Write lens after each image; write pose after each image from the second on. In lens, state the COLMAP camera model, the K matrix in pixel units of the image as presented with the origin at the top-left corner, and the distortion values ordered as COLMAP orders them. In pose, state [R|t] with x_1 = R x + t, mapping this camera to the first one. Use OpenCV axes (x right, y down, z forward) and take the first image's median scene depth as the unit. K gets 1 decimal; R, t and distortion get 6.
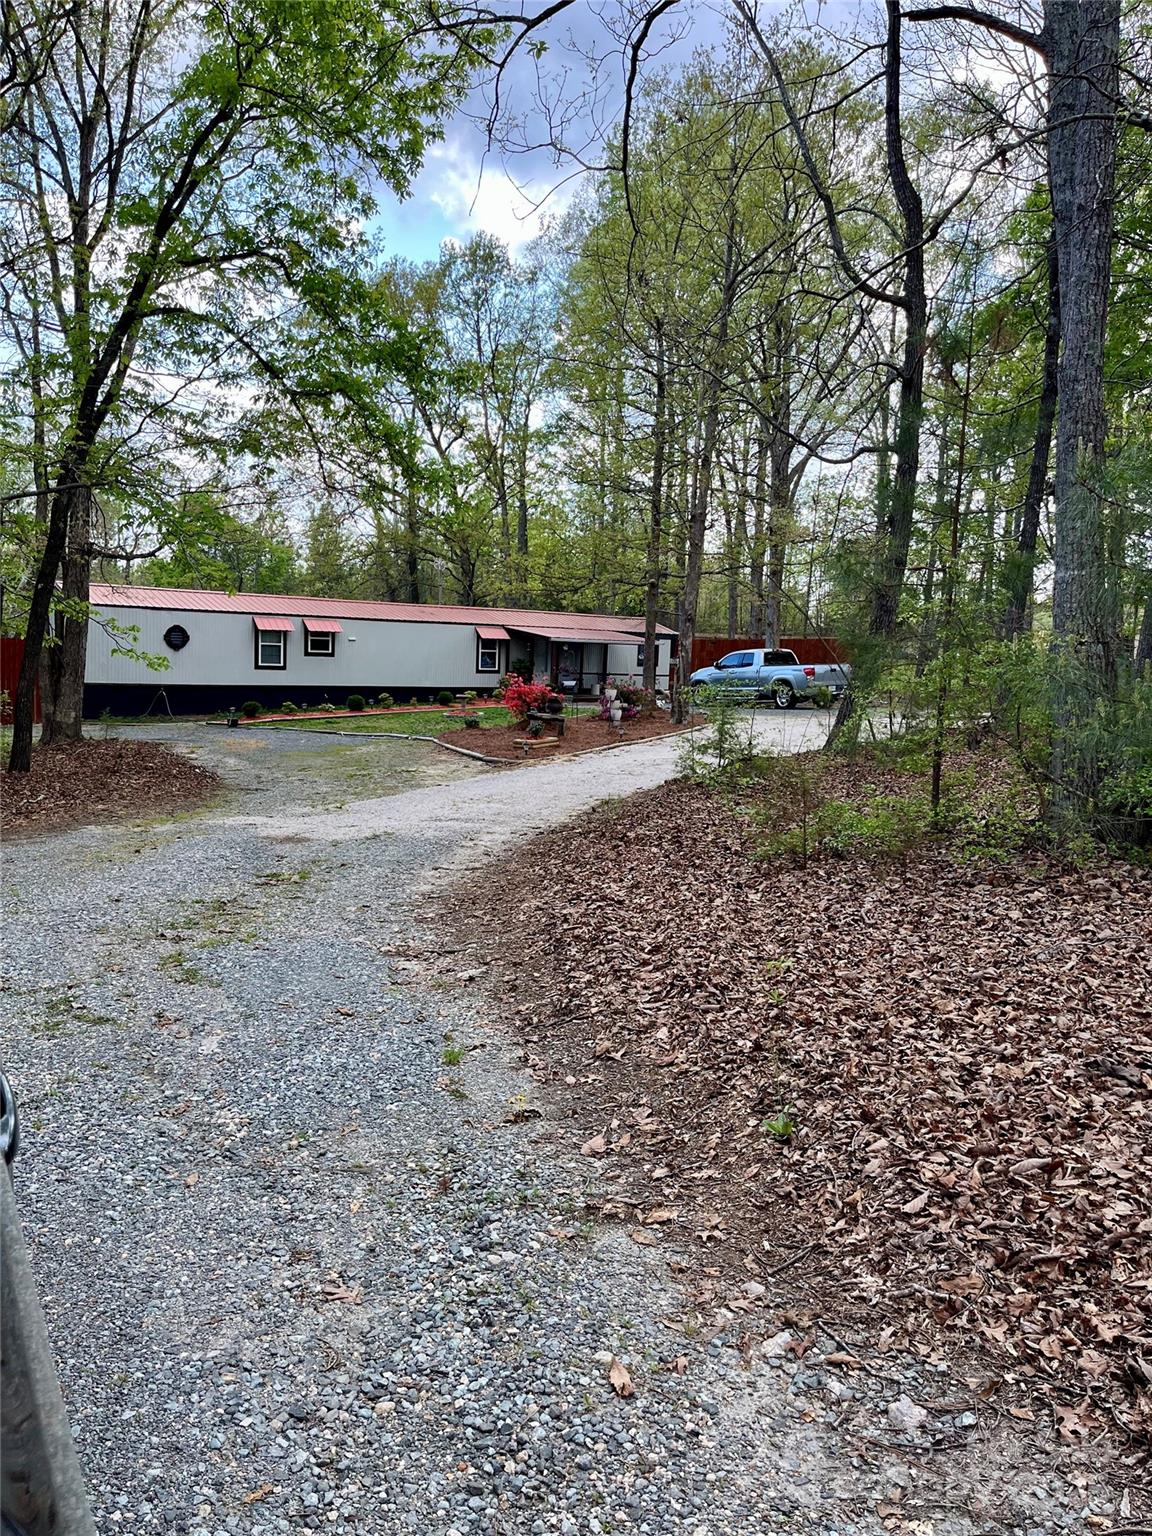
lens RADIAL K [[1163.0, 0, 576.4], [0, 1163.0, 768.8], [0, 0, 1]] dist [0.016605, -0.001247]
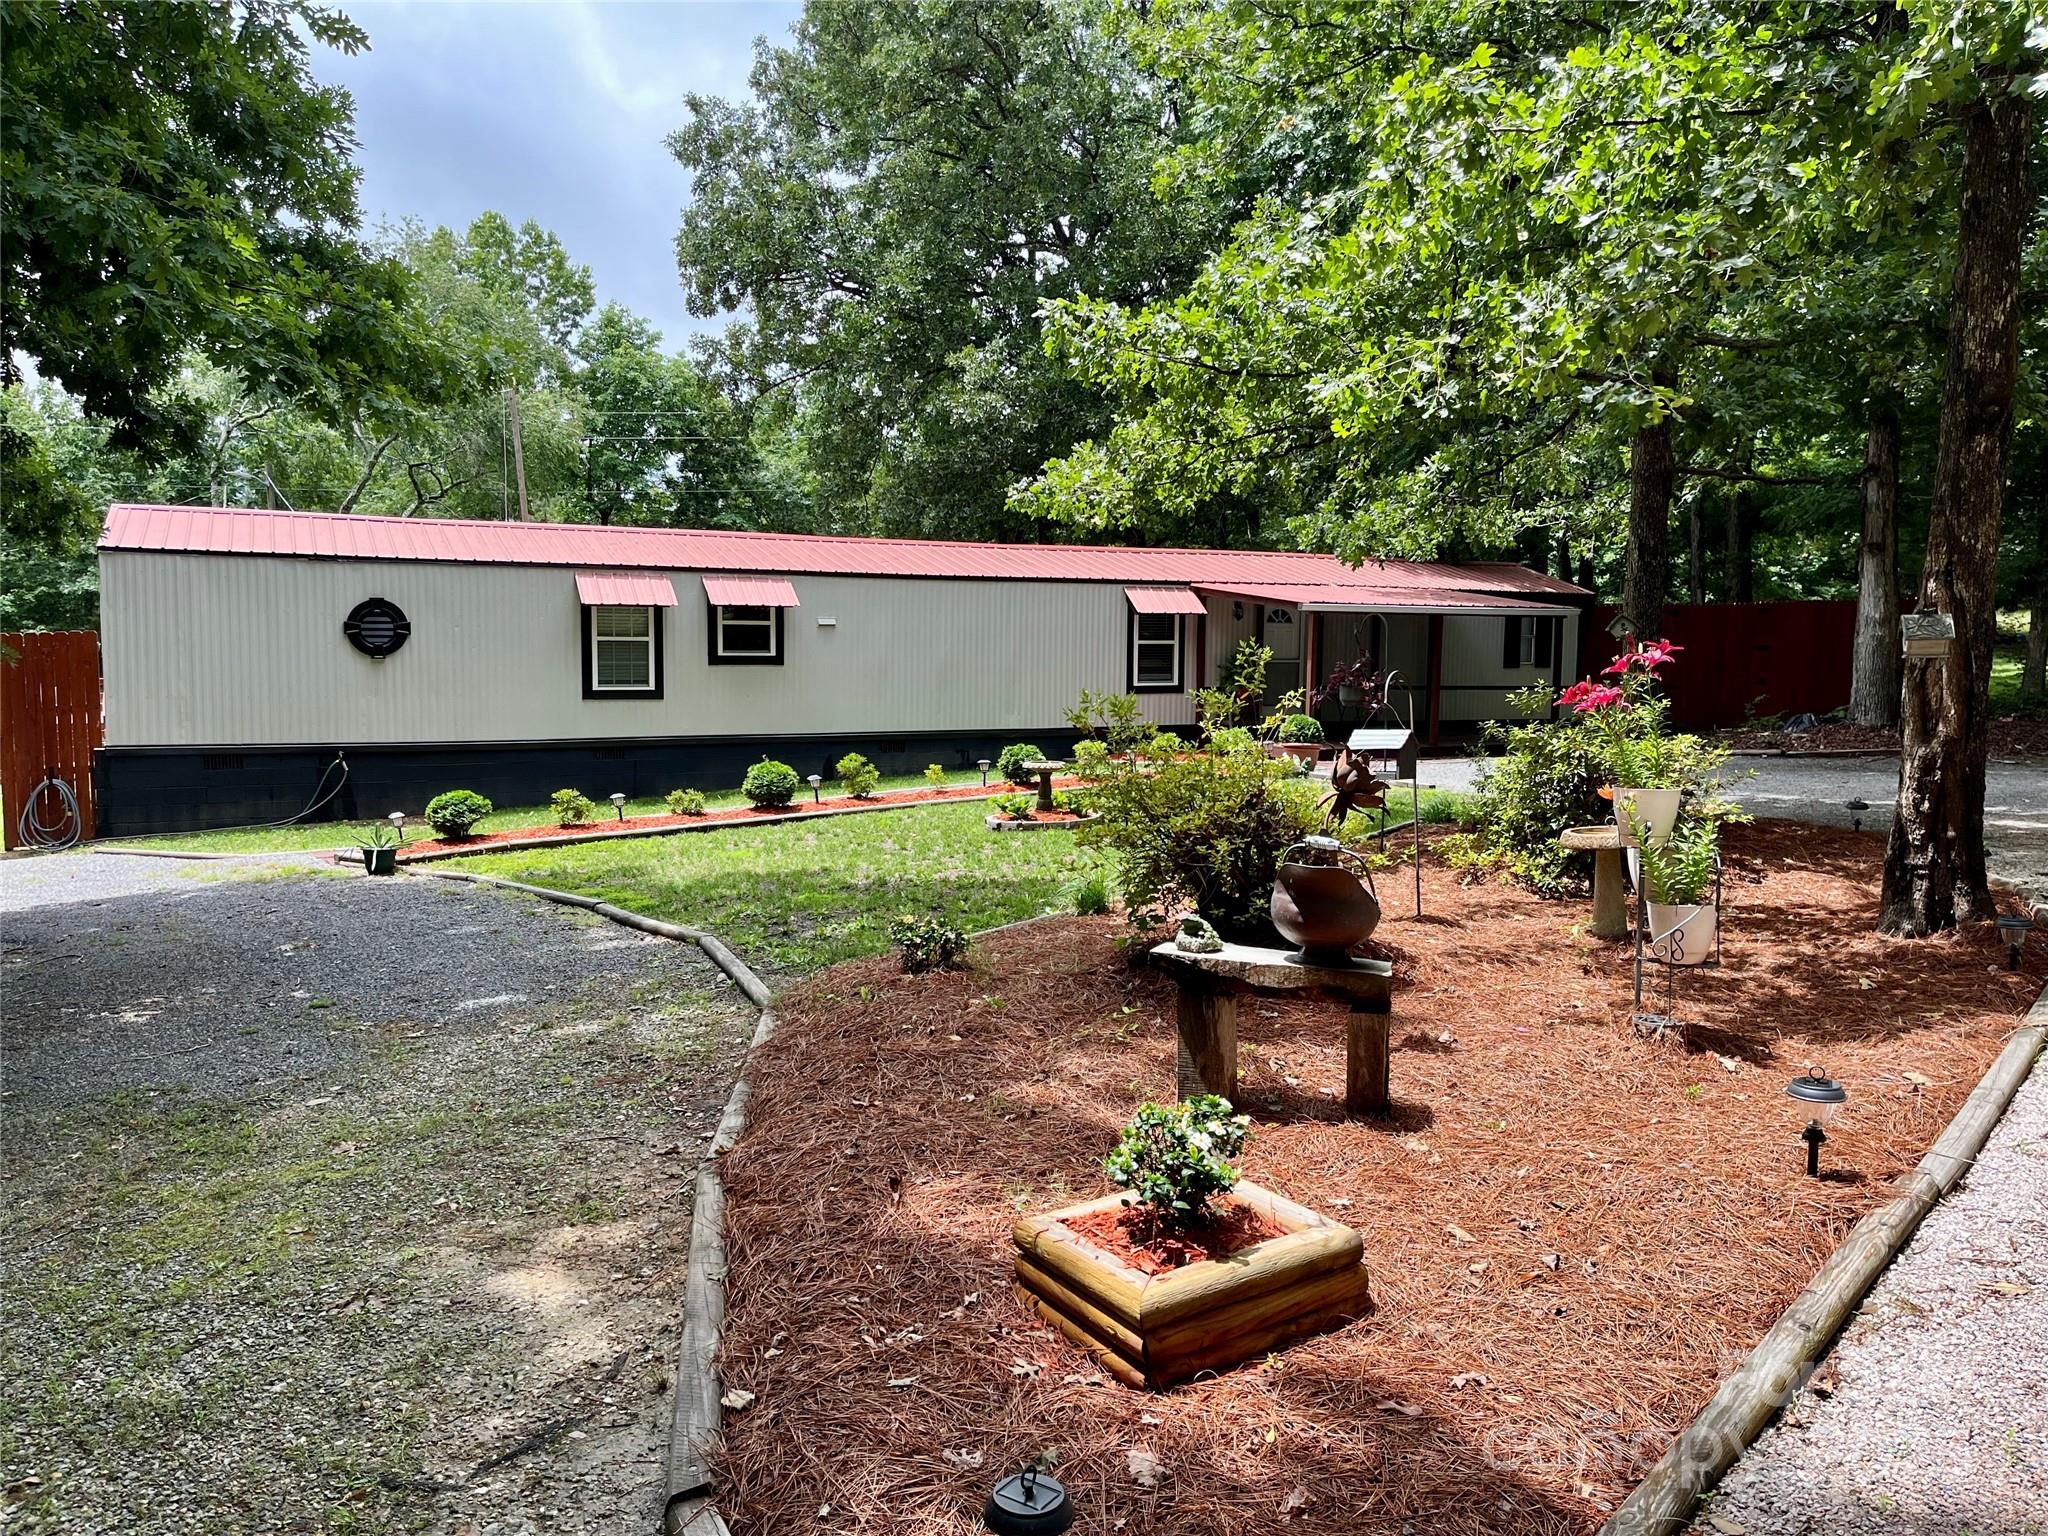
lens RADIAL K [[1550.7, 0, 1019.9], [0, 1550.7, 768.3], [0, 0, 1]] dist [0.016605, -0.001247]
pose [[0.971591, -0.006938, -0.236563, 0.011190], [0.001167, 0.999699, -0.024526, -0.045091], [0.236662, 0.023554, 0.971306, 0.476235]]
